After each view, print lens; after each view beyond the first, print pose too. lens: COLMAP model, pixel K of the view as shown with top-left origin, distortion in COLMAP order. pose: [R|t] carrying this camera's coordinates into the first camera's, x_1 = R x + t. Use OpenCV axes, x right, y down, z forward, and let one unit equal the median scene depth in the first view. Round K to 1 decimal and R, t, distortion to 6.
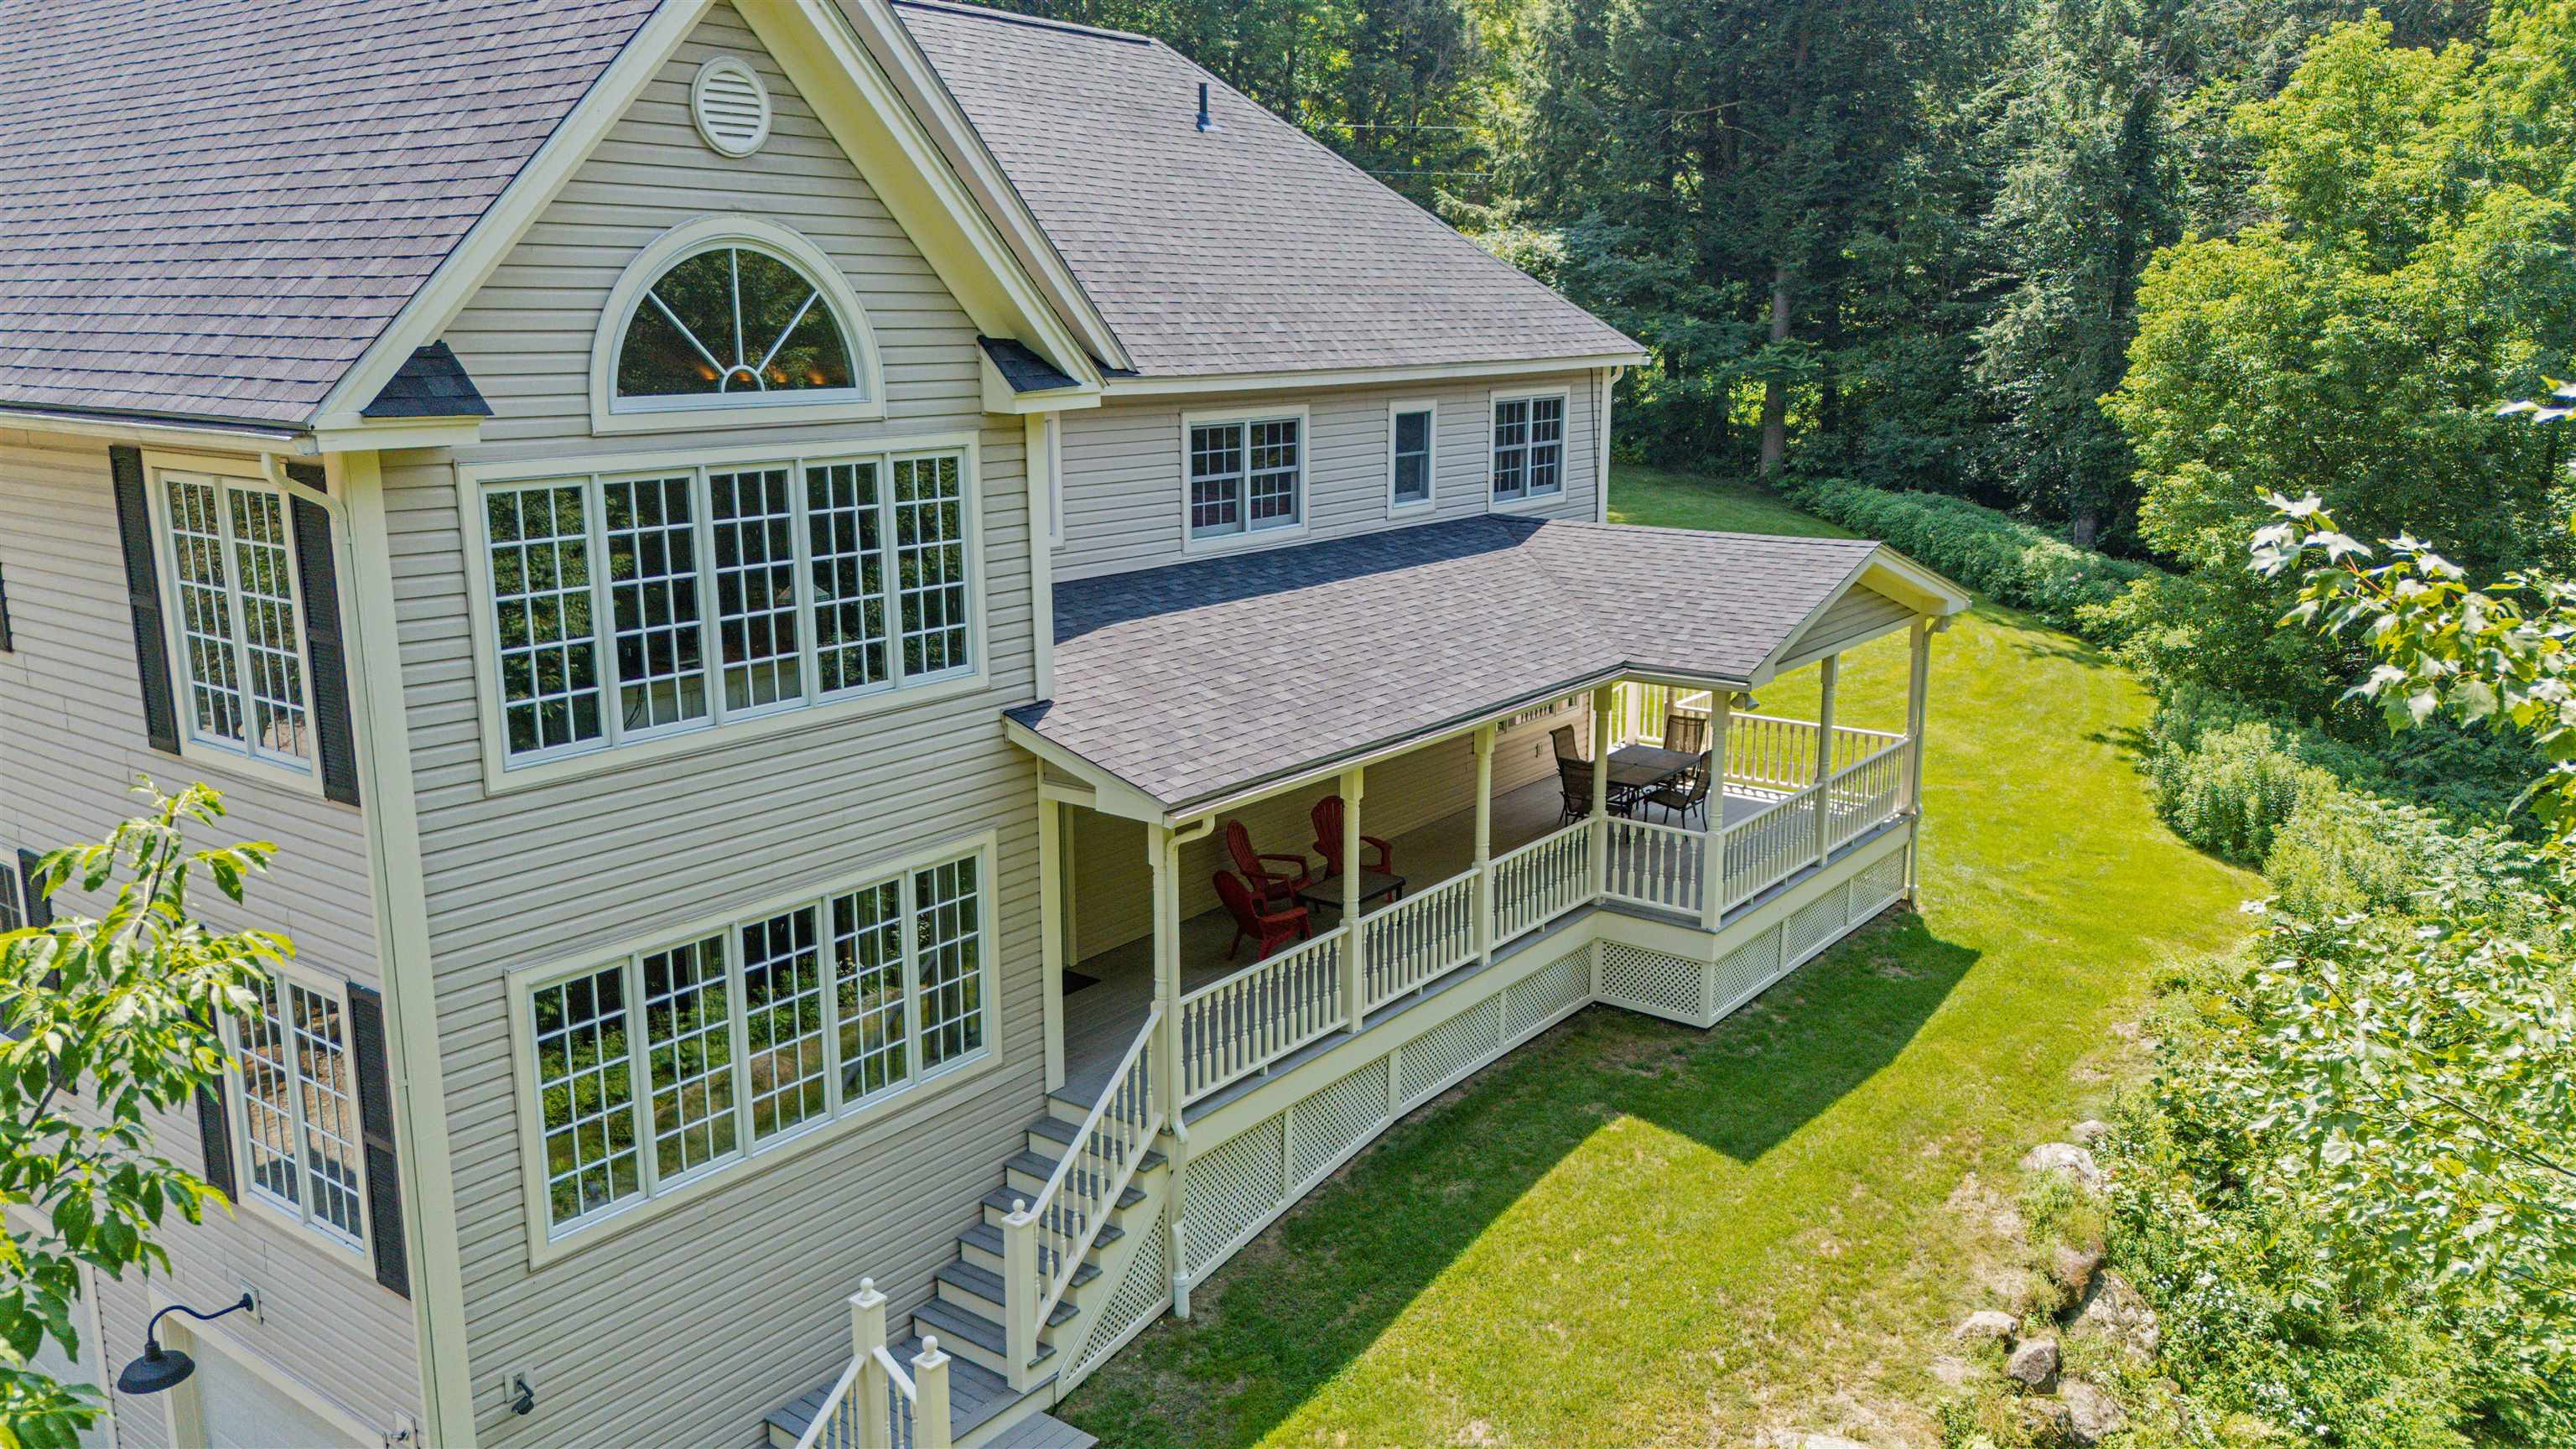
lens RADIAL K [[1851.3, 0, 1288.0], [0, 1851.3, 724.5], [0, 0, 1]] dist [0.031865, -0.005464]
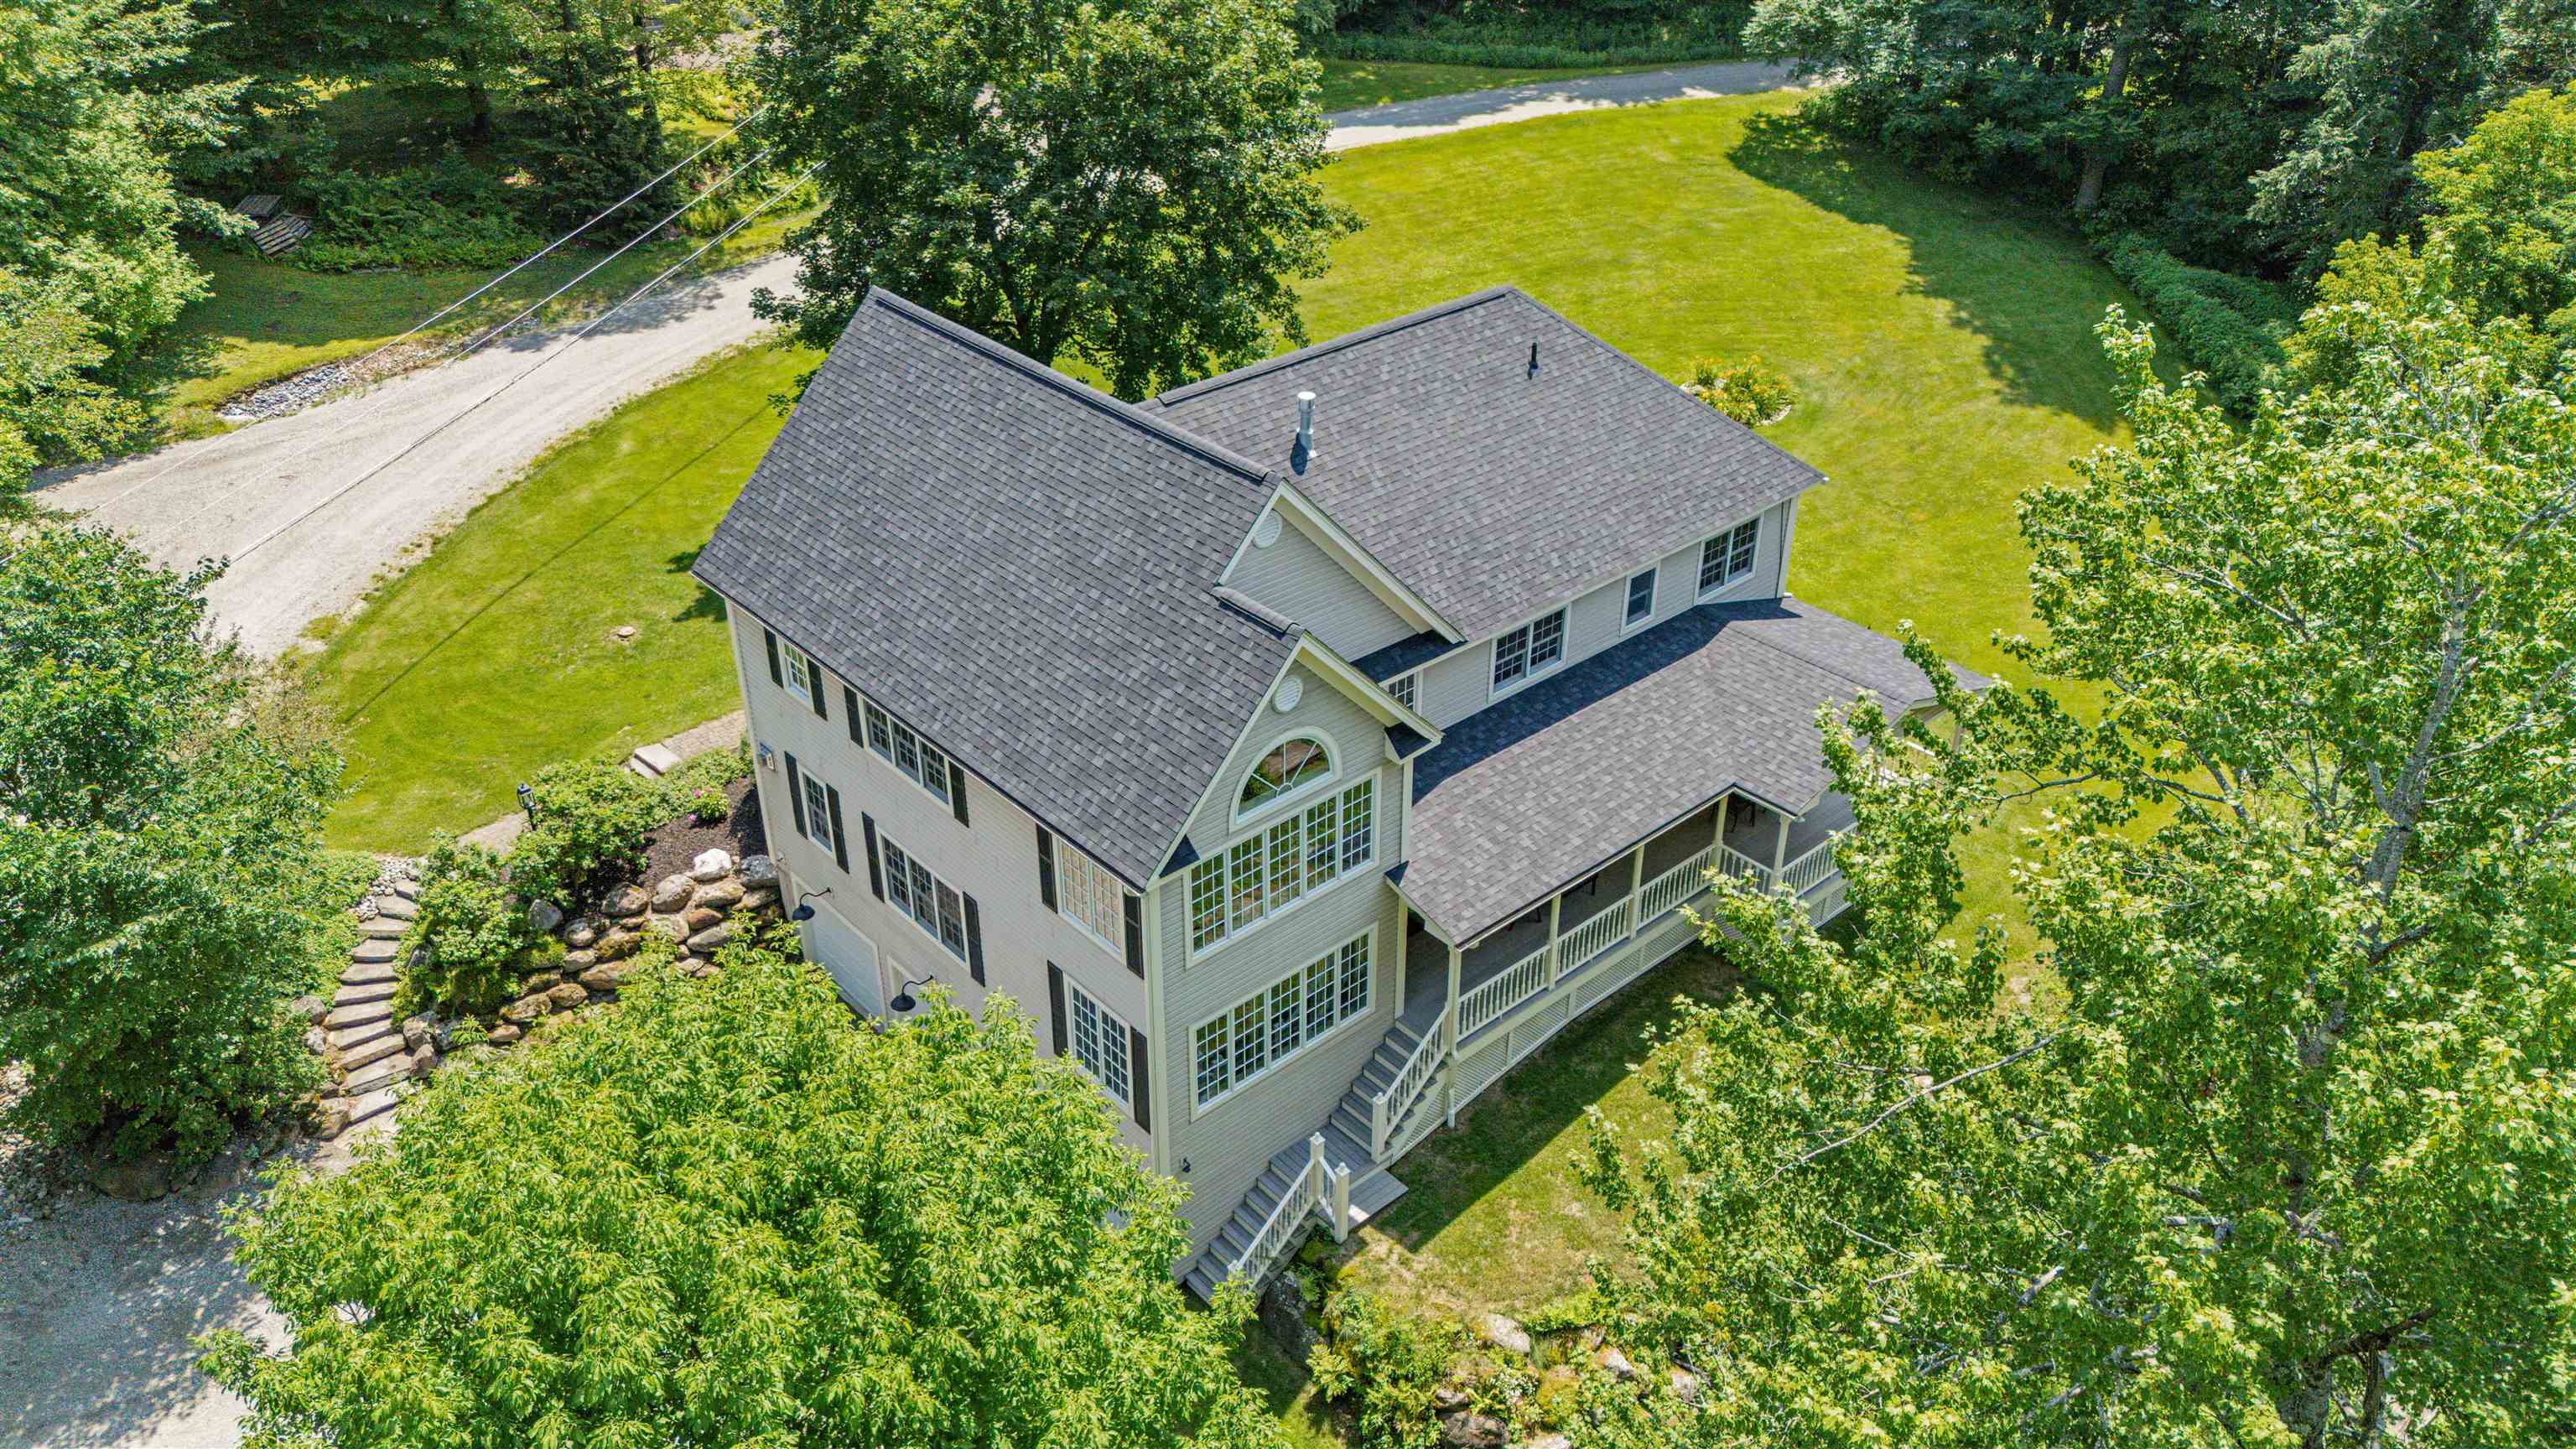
lens RADIAL K [[1851.3, 0, 1288.0], [0, 1851.3, 724.5], [0, 0, 1]] dist [0.031865, -0.005464]
pose [[0.980539, 0.102448, -0.167475, 0.072158], [-0.042280, 0.943227, 0.329447, -0.841805], [0.191718, -0.315954, 0.929202, -0.913524]]
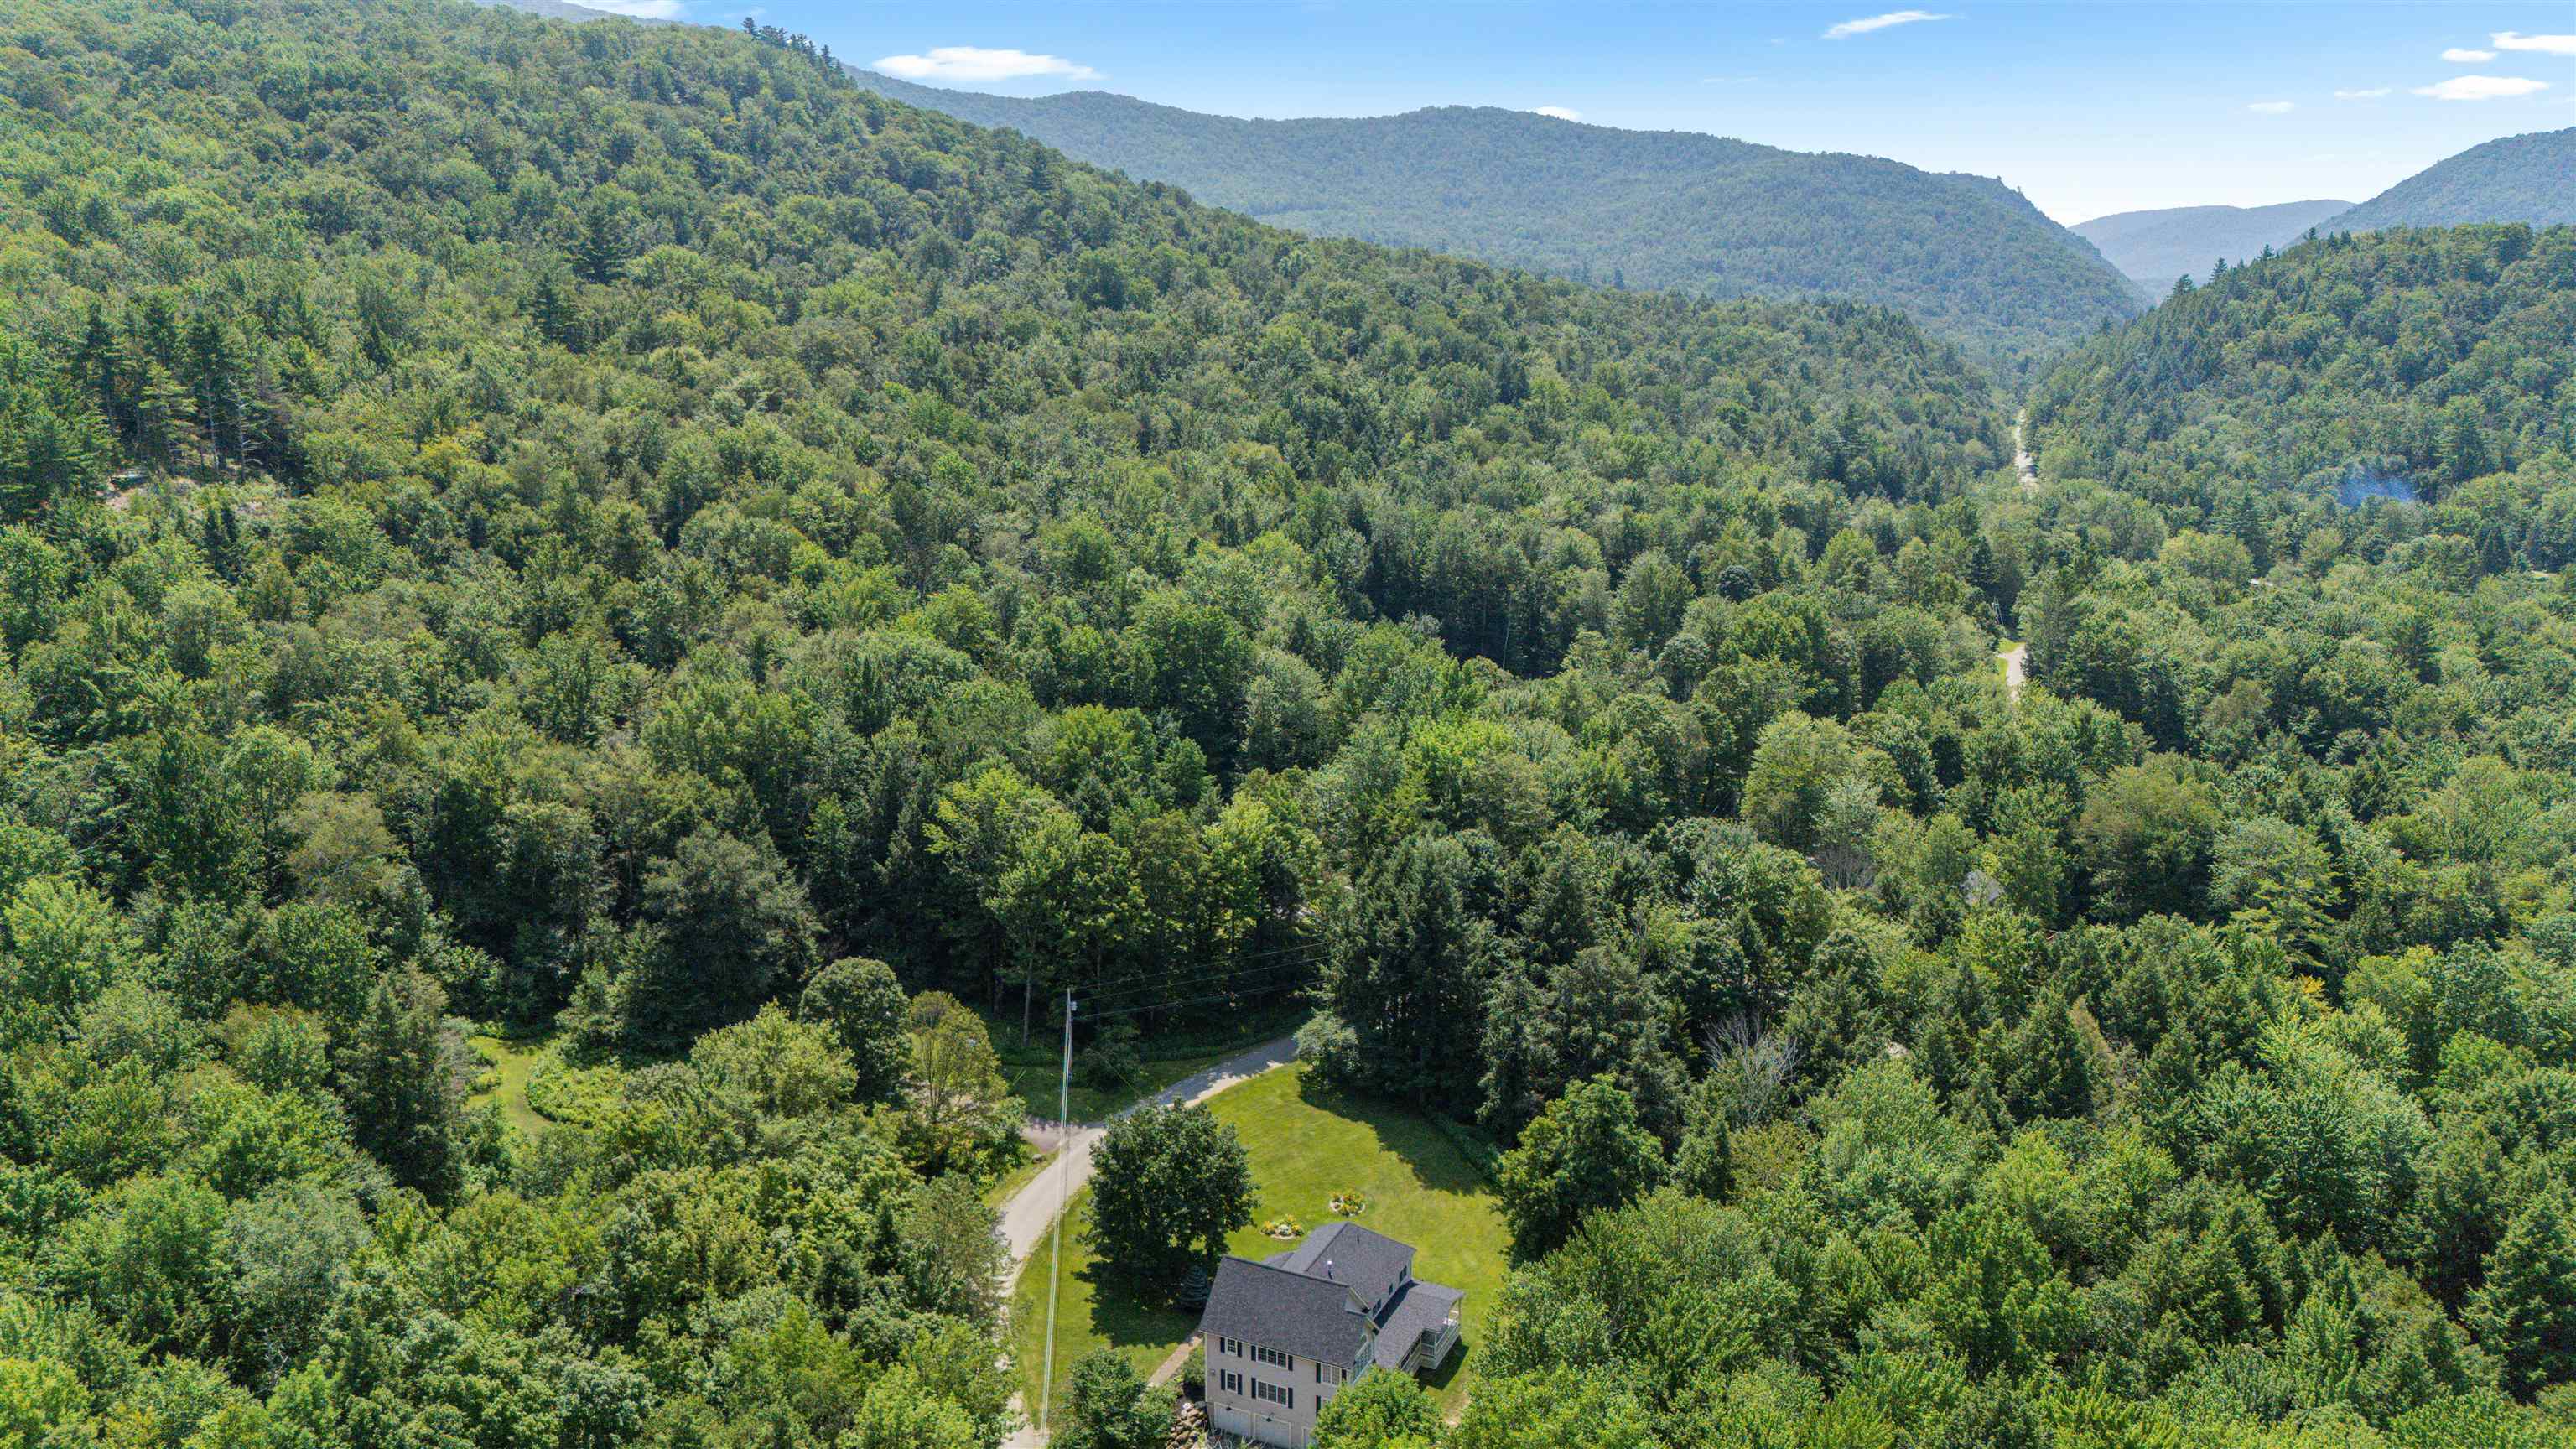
lens RADIAL K [[1851.3, 0, 1288.0], [0, 1851.3, 724.5], [0, 0, 1]] dist [0.031865, -0.005464]
pose [[0.977123, -0.047275, 0.207355, -2.308529], [0.042471, 0.998718, 0.027557, -3.533451], [-0.208391, -0.018120, 0.977878, -8.114917]]
